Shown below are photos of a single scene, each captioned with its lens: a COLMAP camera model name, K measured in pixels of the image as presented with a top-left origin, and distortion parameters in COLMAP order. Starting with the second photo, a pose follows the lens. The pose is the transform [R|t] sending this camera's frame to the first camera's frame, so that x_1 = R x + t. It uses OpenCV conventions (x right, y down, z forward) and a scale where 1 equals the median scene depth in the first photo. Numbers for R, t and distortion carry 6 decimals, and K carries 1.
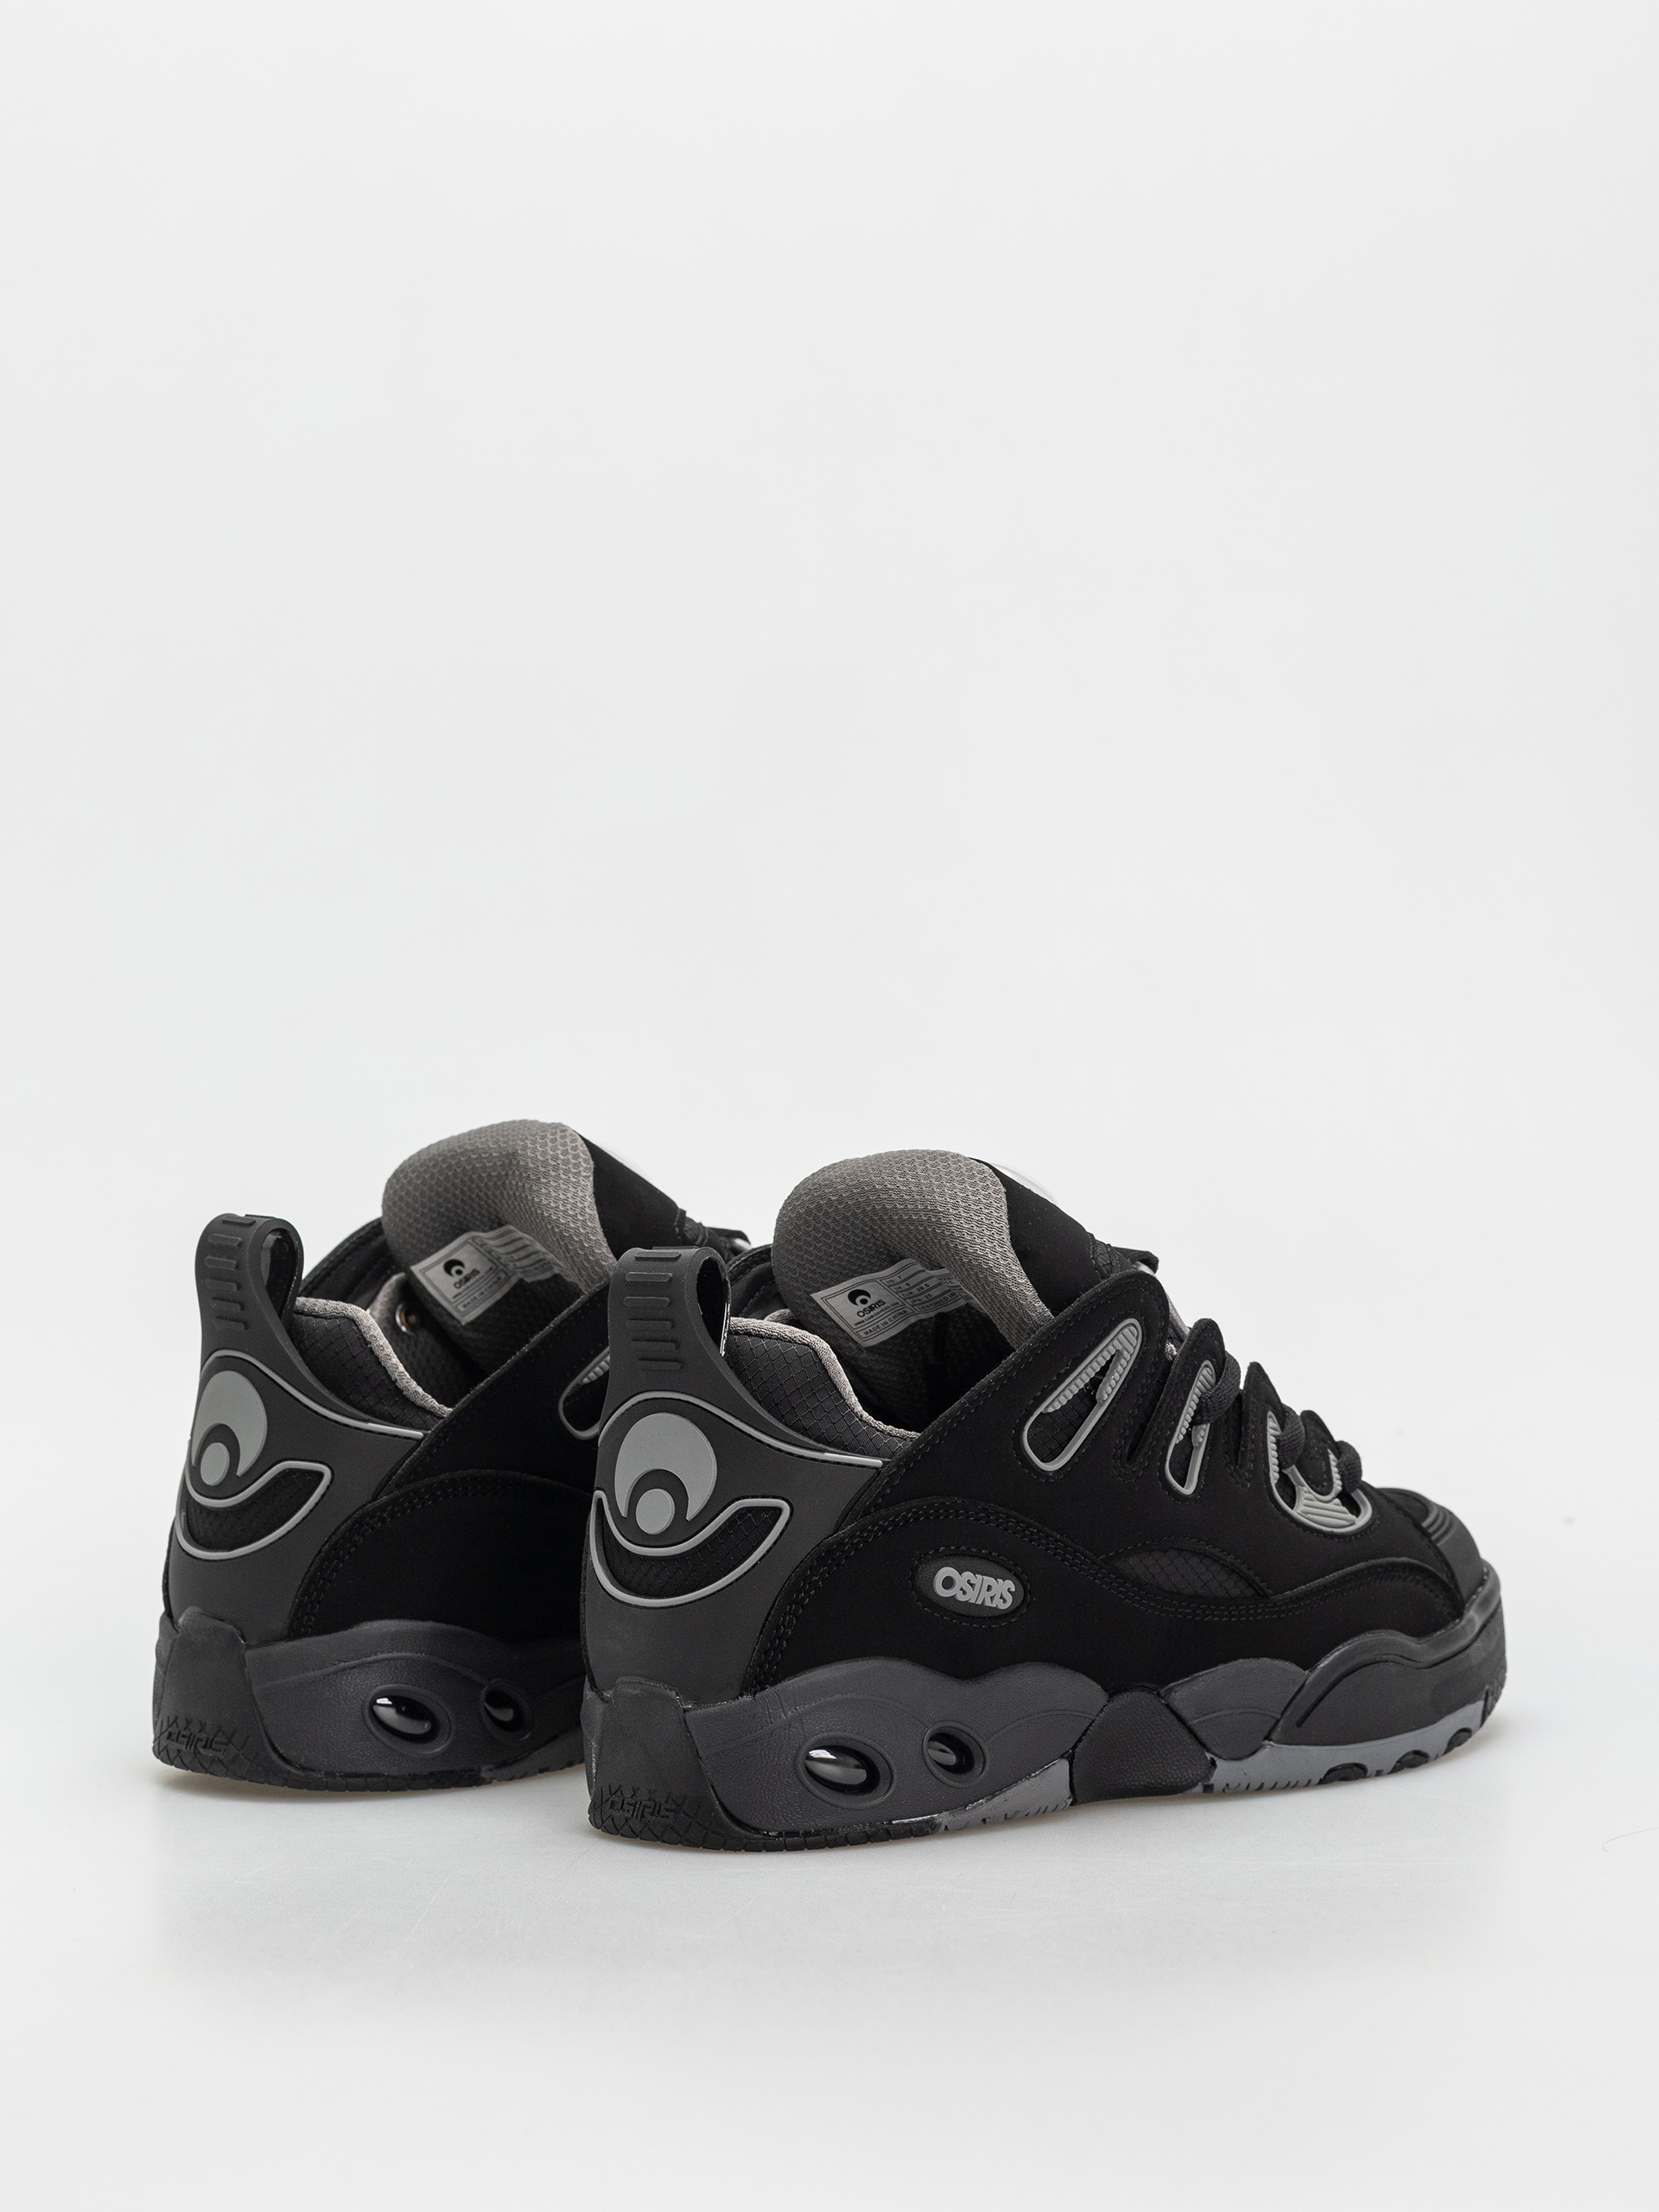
lens RADIAL K [[5238.0, 0, 829.5], [0, 5238.0, 1106.0], [0, 0, 1]] dist [0.062856, 0.280903]
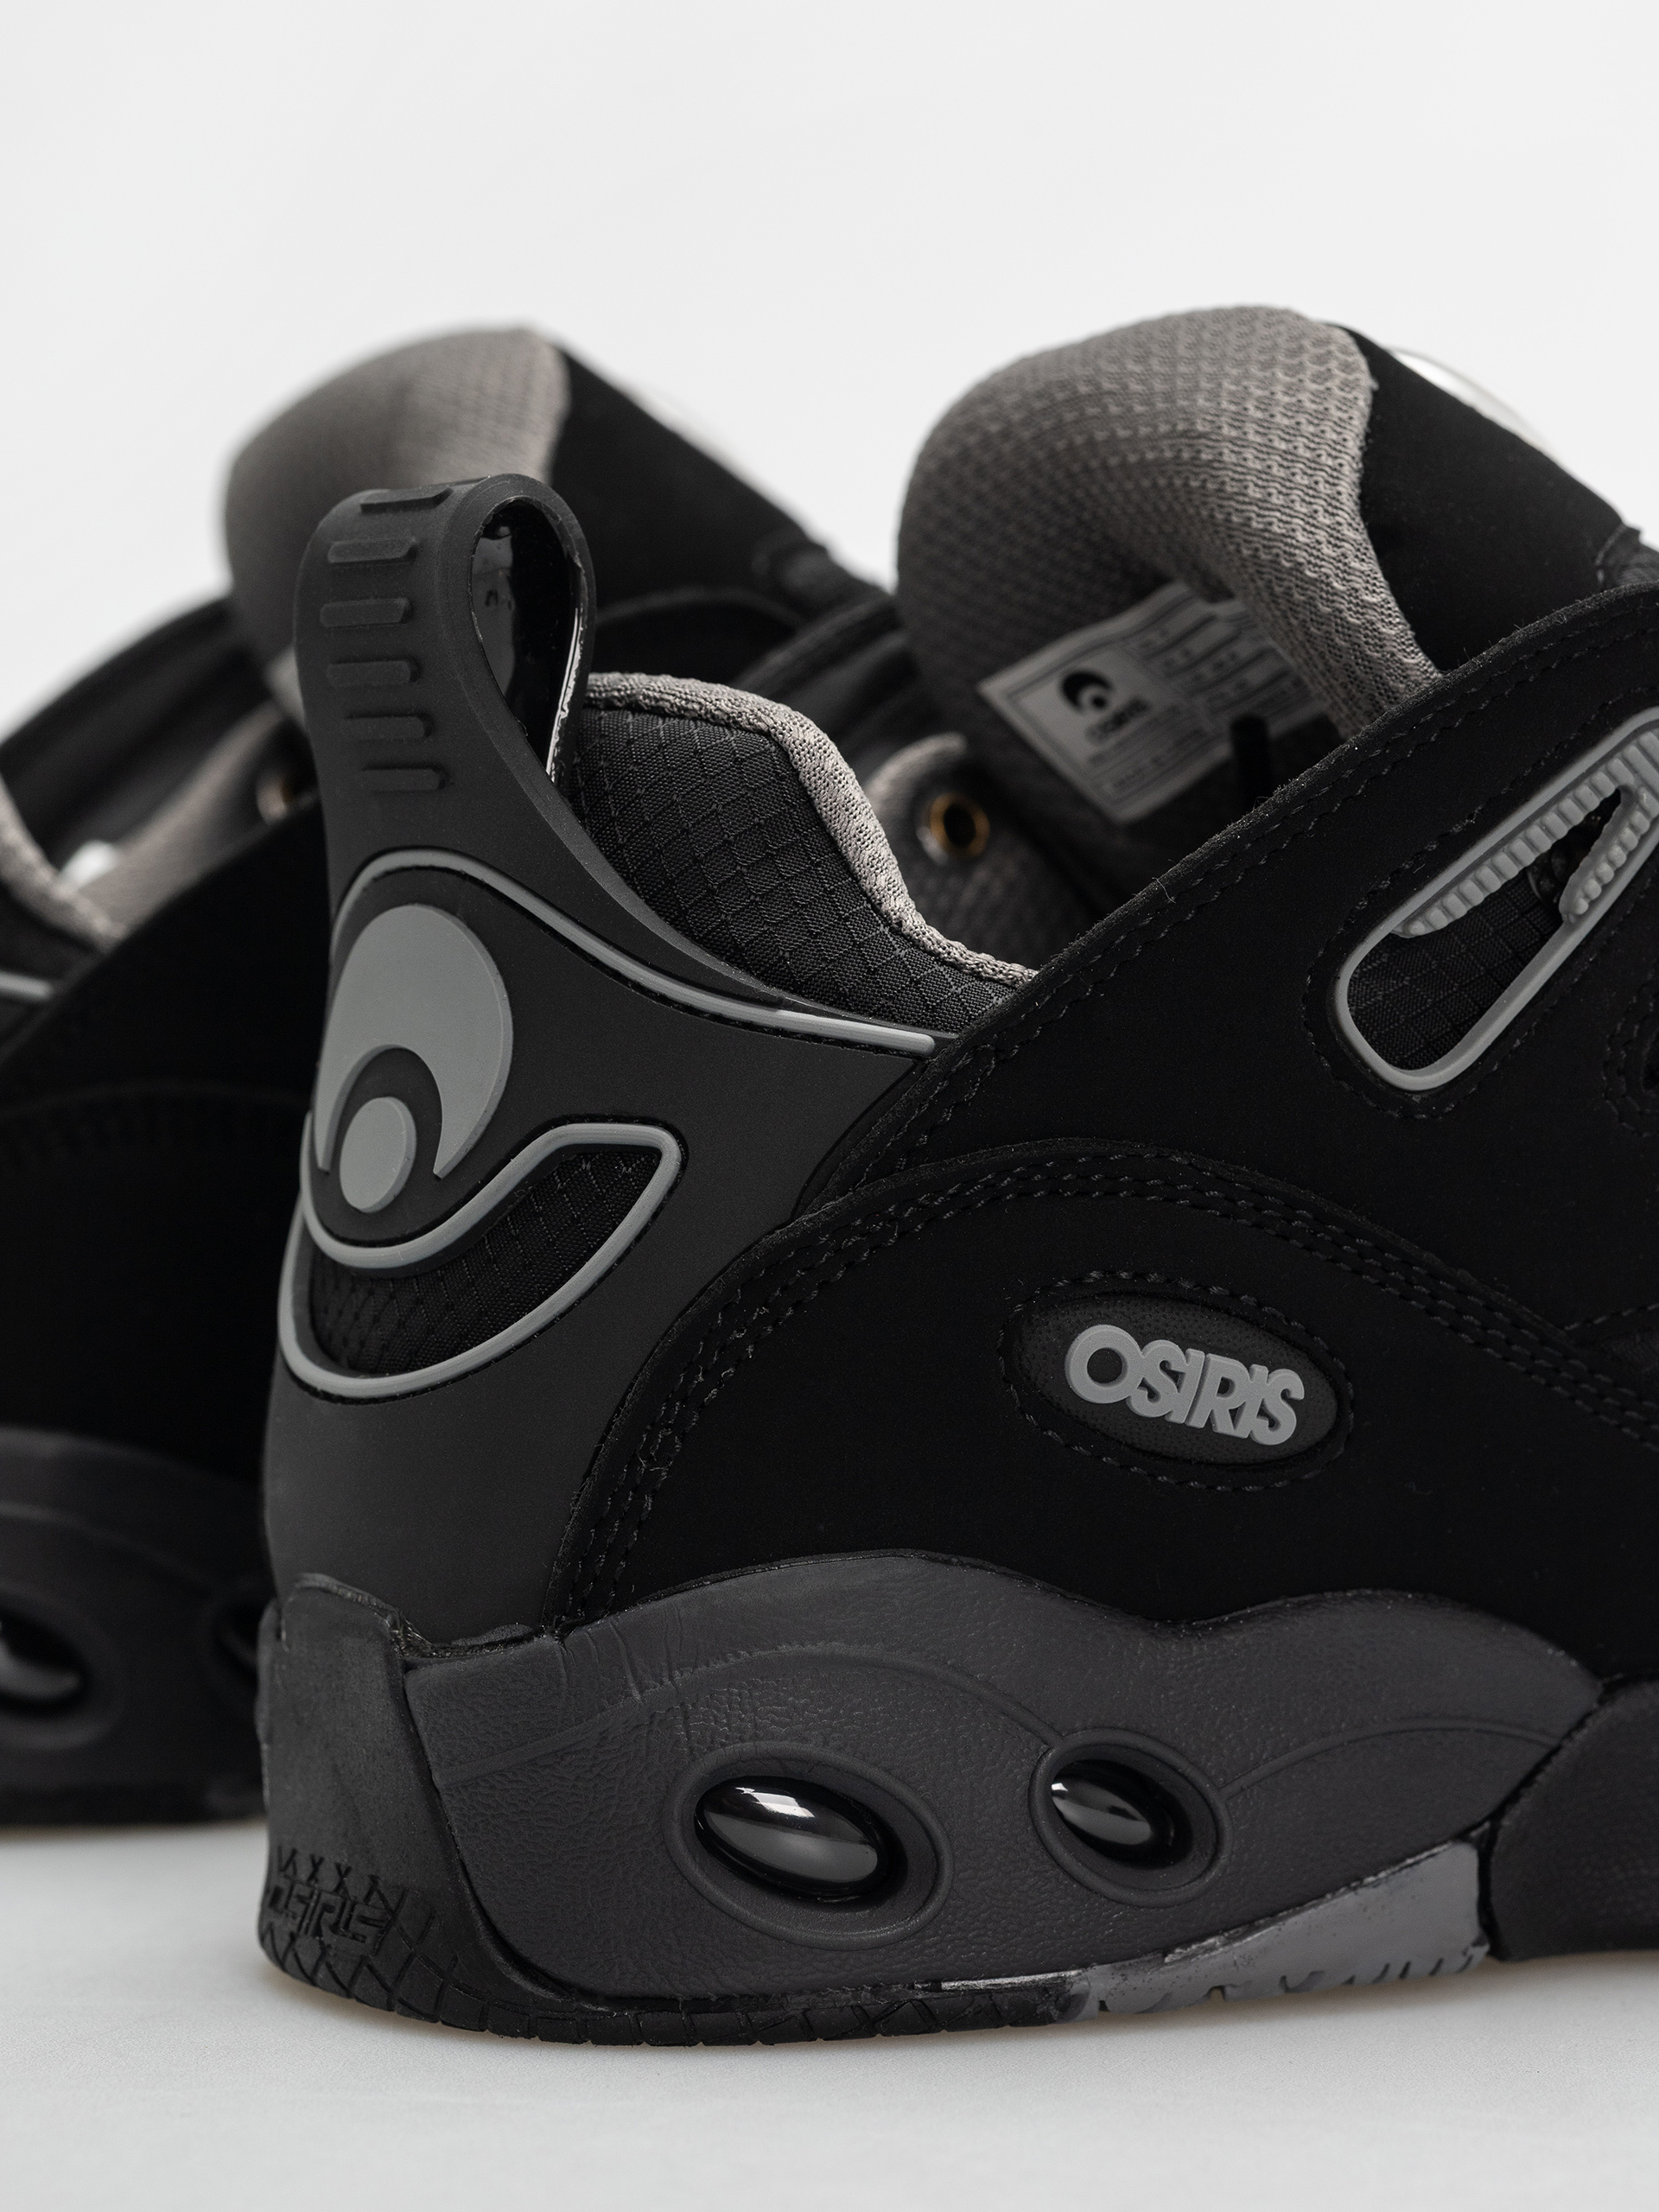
lens RADIAL K [[6559.1, 0, 829.5], [0, 6559.1, 1106.0], [0, 0, 1]] dist [0.423269, -12.535072]
pose [[0.978699, 0.032788, -0.202665, 0.098038], [-0.027401, 0.999194, 0.029329, 0.058325], [0.203464, -0.023151, 0.978809, 0.526941]]
